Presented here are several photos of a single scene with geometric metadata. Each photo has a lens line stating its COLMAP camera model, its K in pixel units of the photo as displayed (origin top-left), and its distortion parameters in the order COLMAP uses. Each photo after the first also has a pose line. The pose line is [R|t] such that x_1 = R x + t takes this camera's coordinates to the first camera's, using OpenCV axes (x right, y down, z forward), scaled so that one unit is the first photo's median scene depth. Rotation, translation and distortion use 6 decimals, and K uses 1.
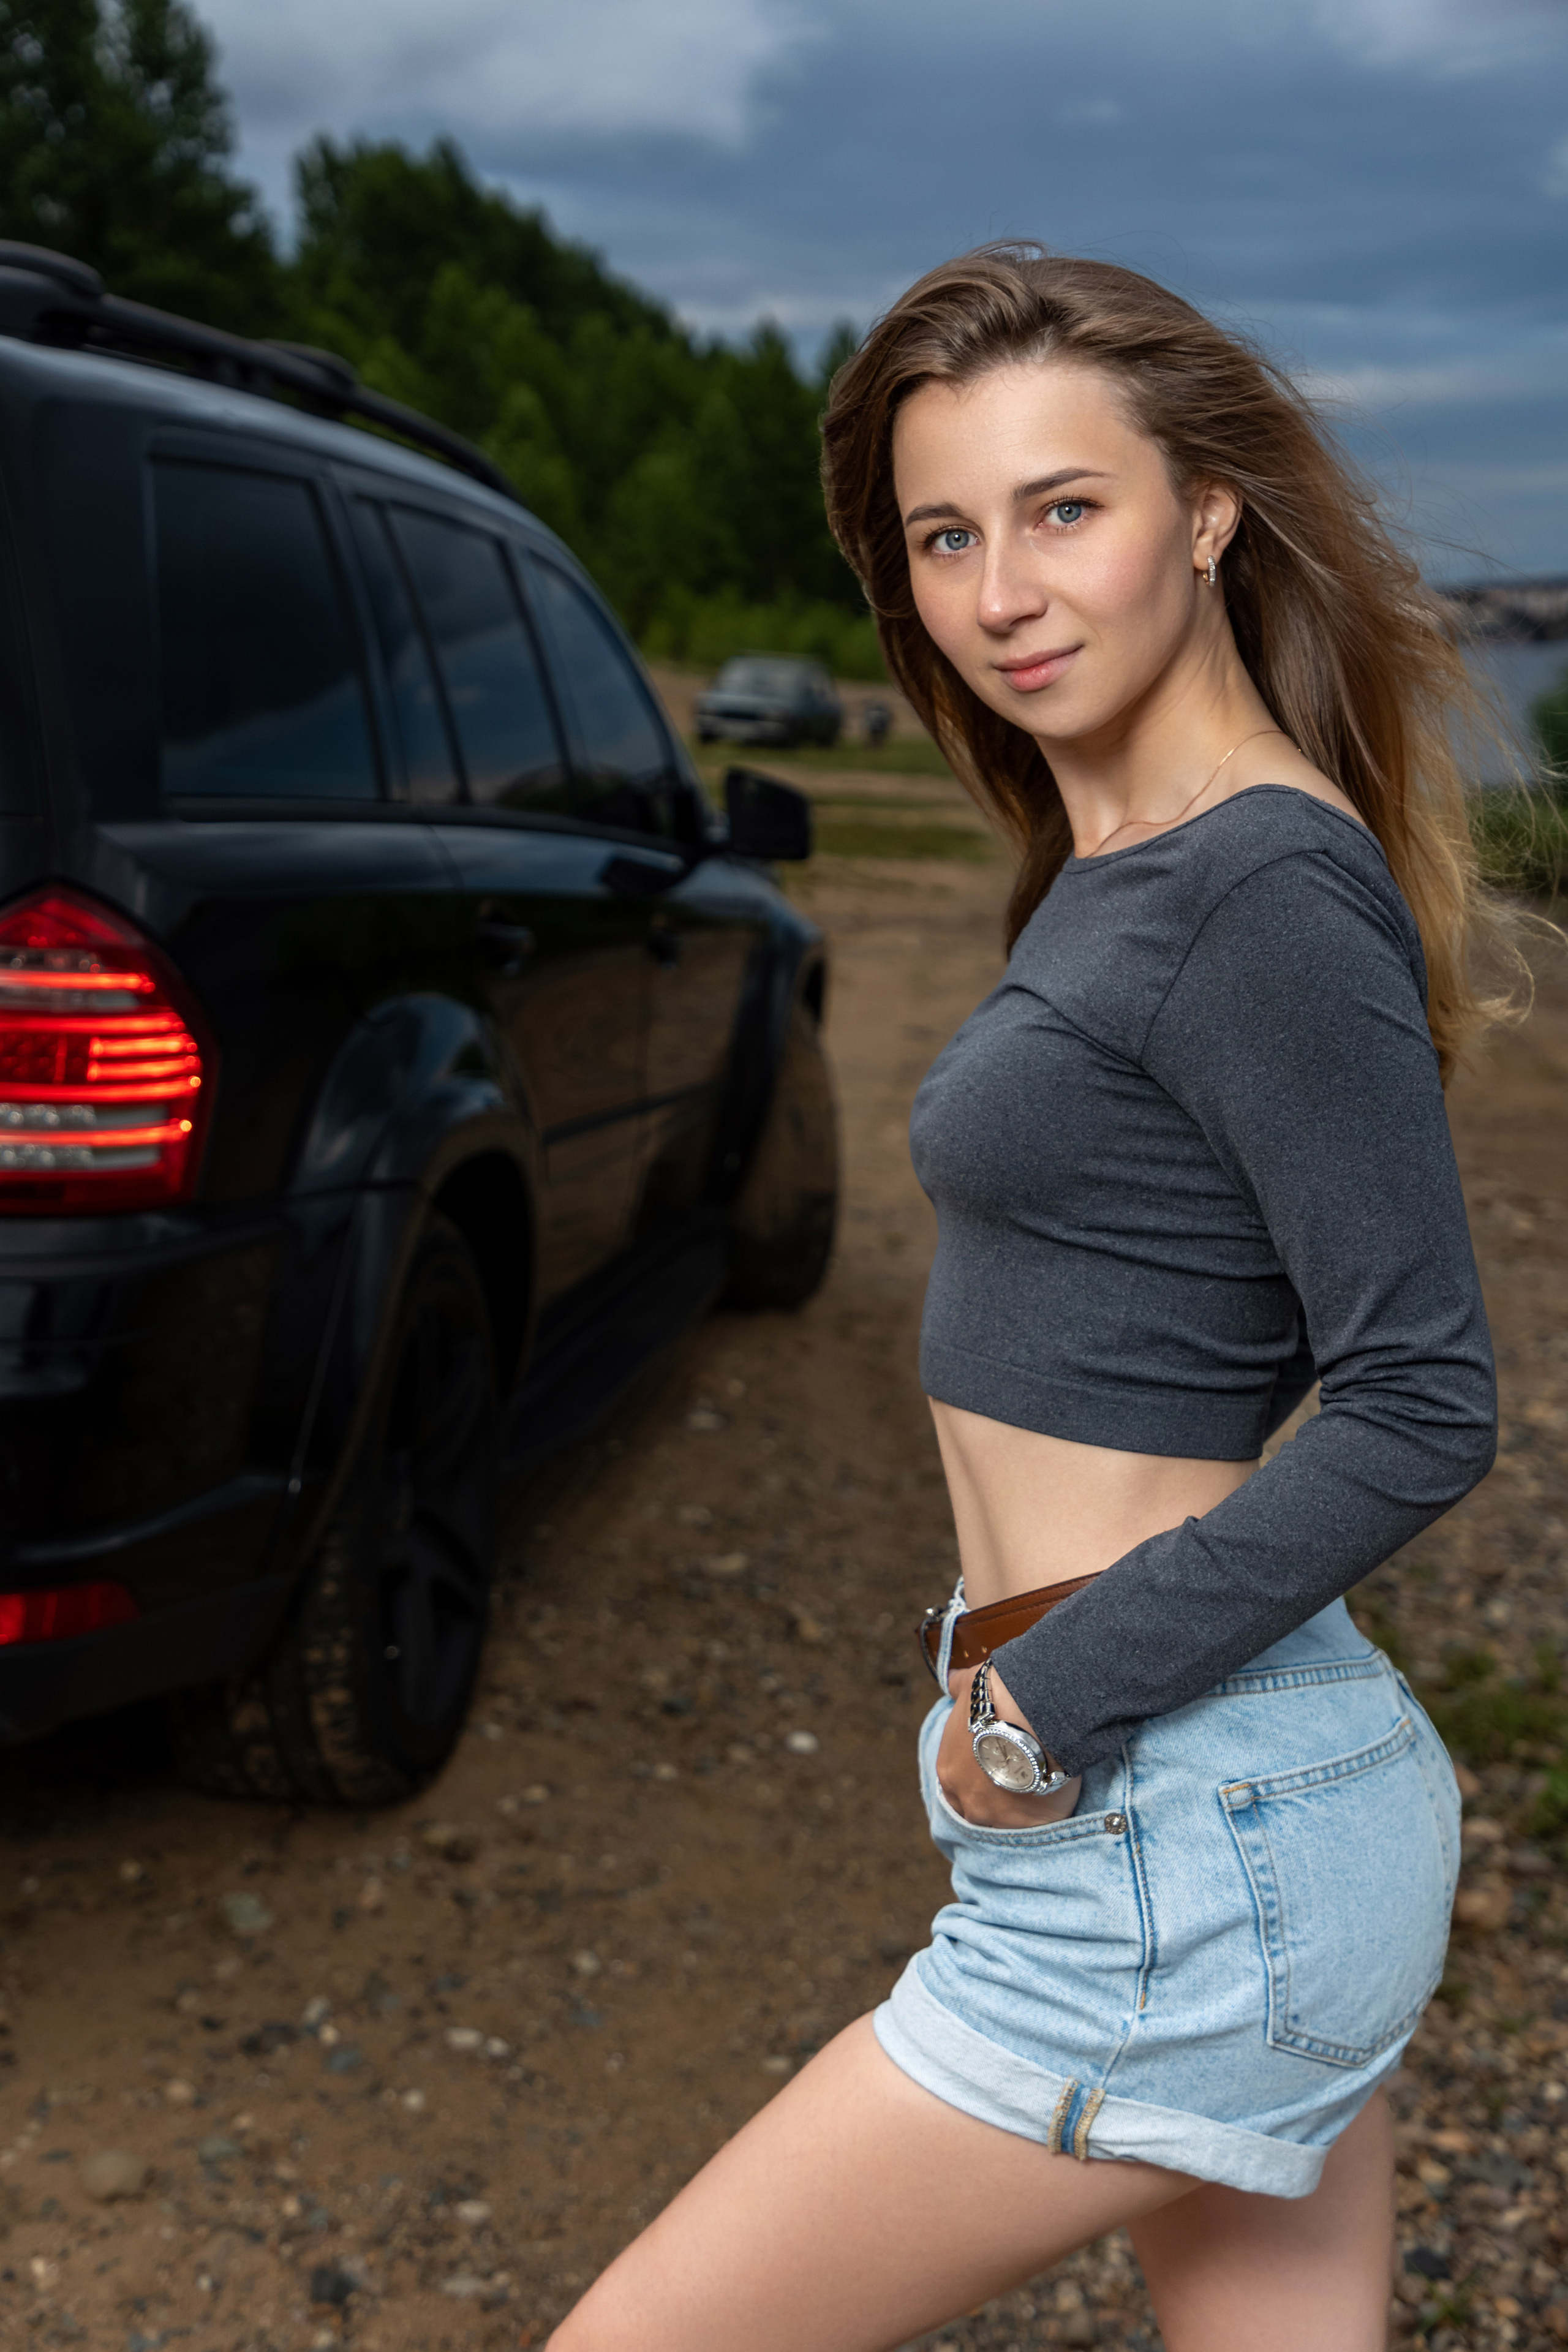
lens RADIAL K [[3215.7, 0, 935.7], [0, 3215.7, 1138.7], [0, 0, 1]] dist [0.048775, 0.000000]
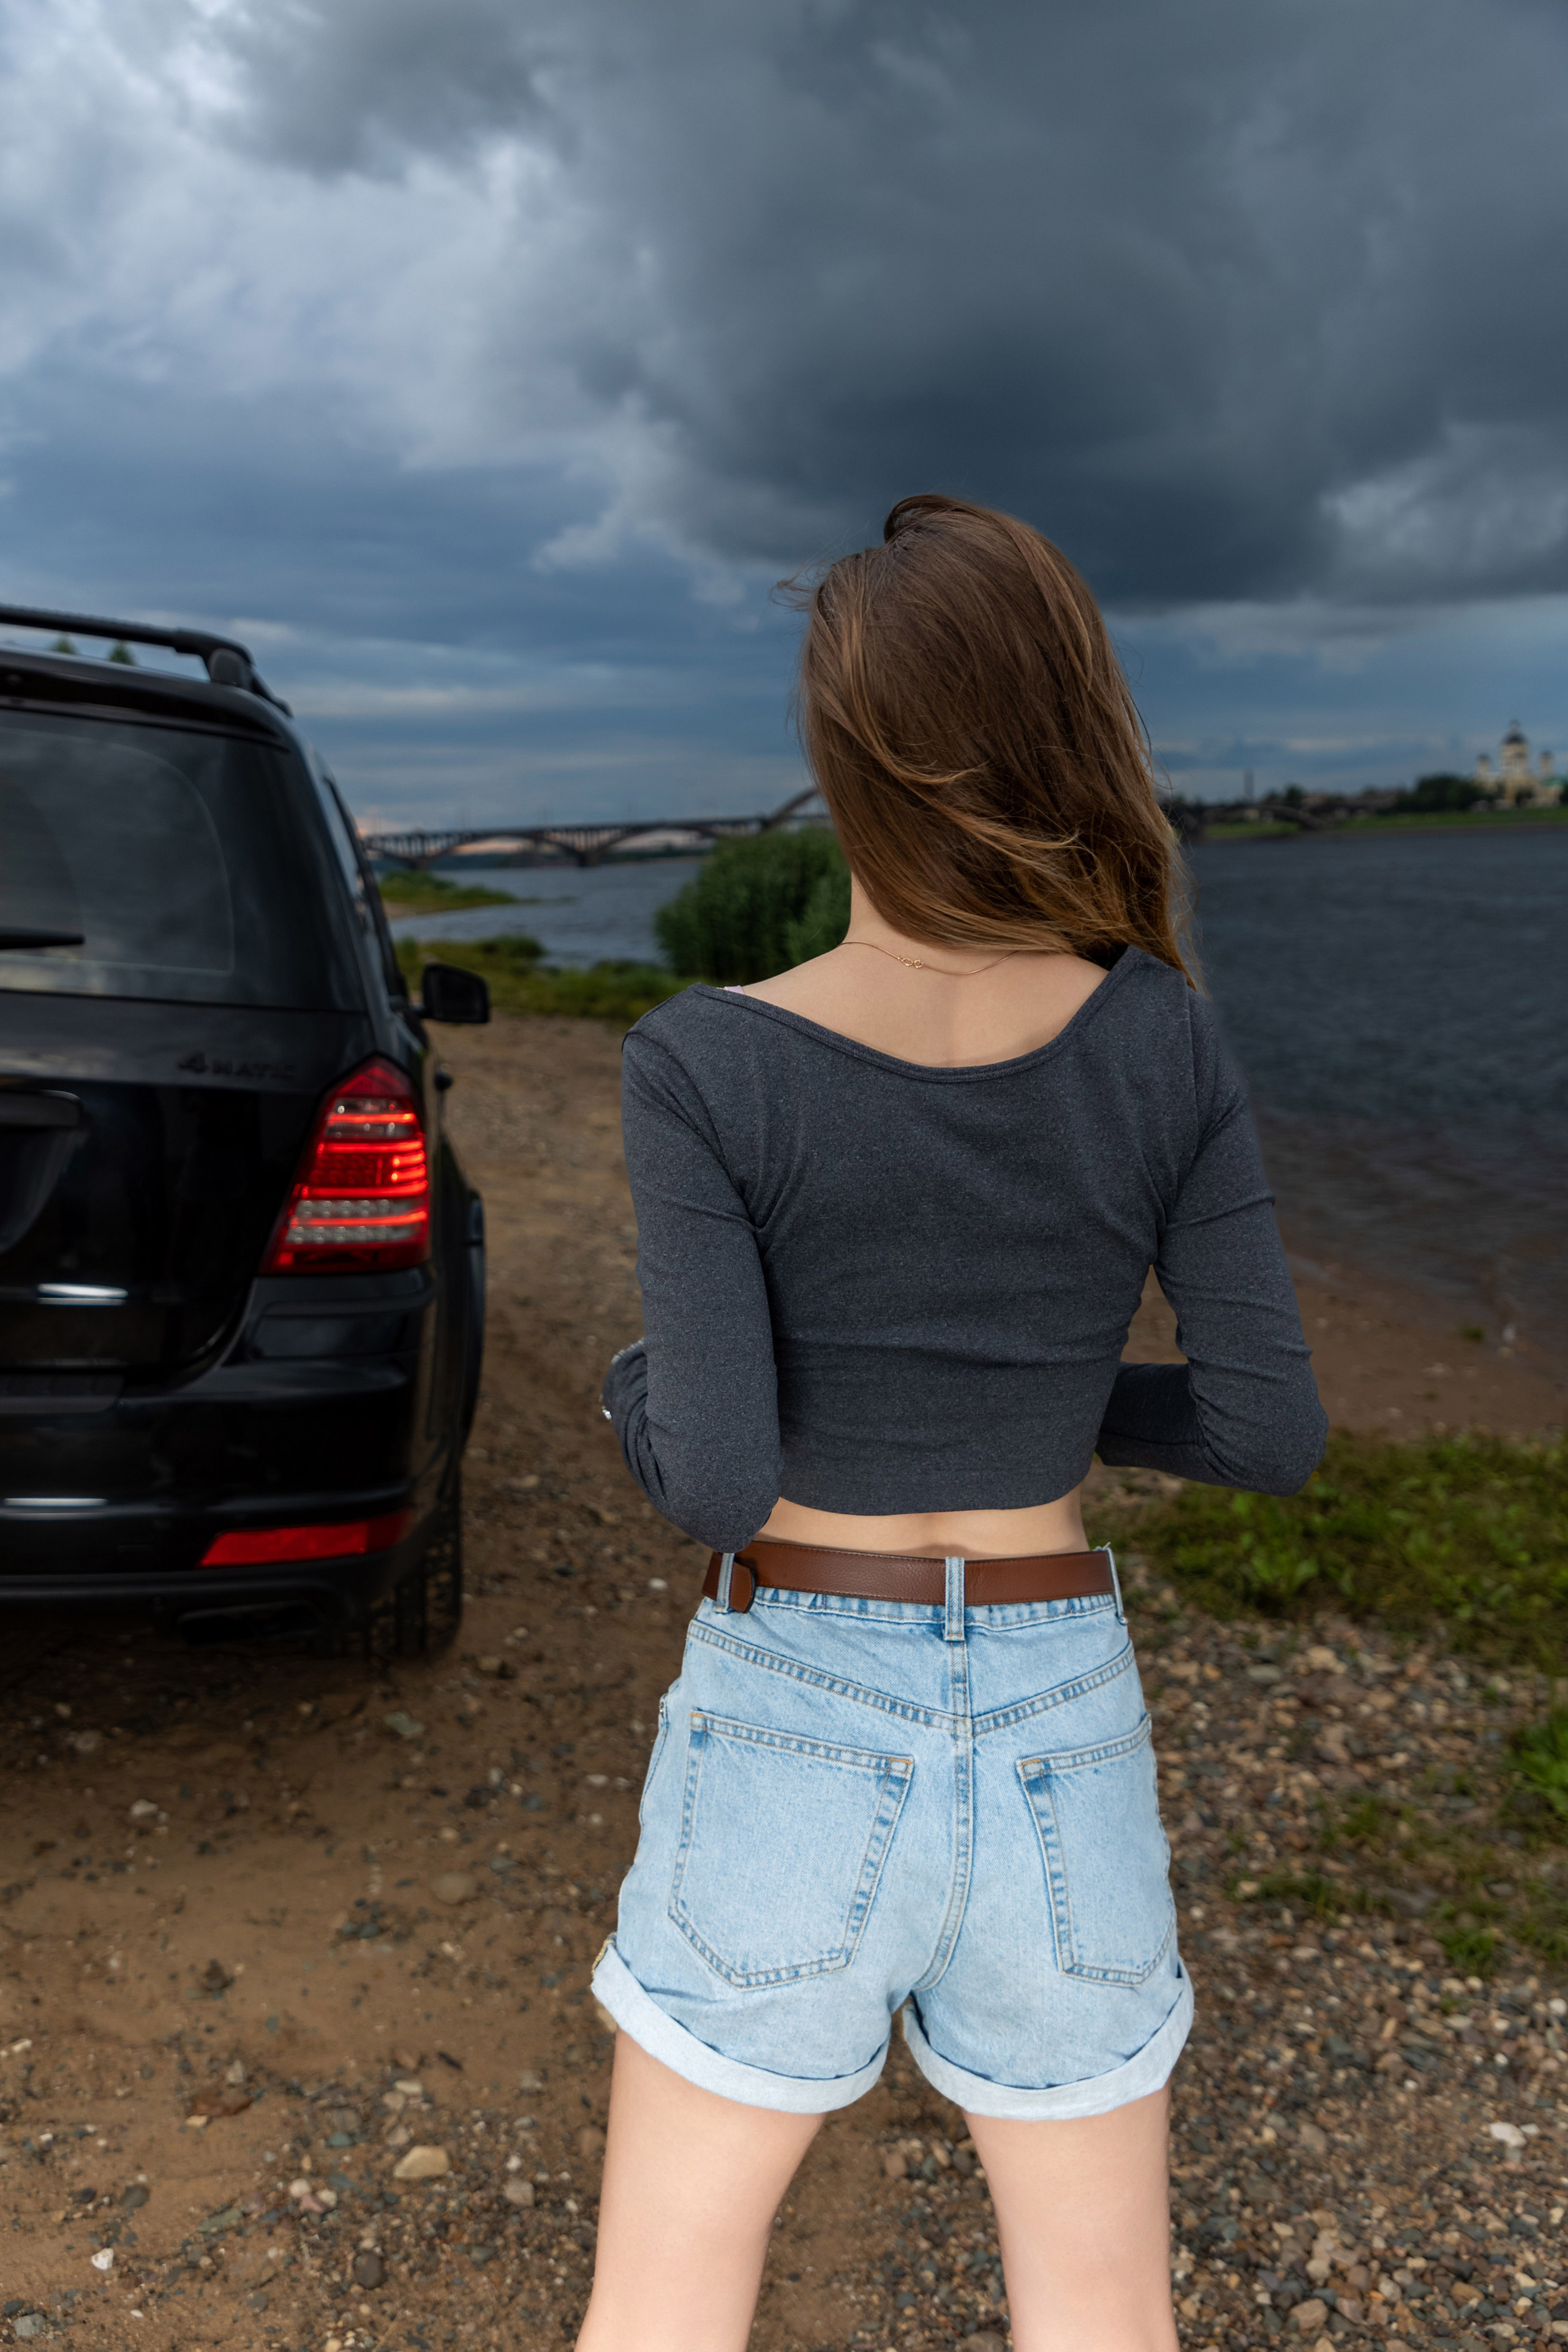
lens RADIAL K [[2168.5, 0, 787.3], [0, 2168.5, 1170.3], [0, 0, 1]] dist [0.005619, 0.000000]
pose [[0.942171, -0.044365, 0.332182, -0.397048], [0.047865, 0.998851, -0.002355, -0.011694], [-0.331696, 0.018118, 0.943212, -0.033886]]
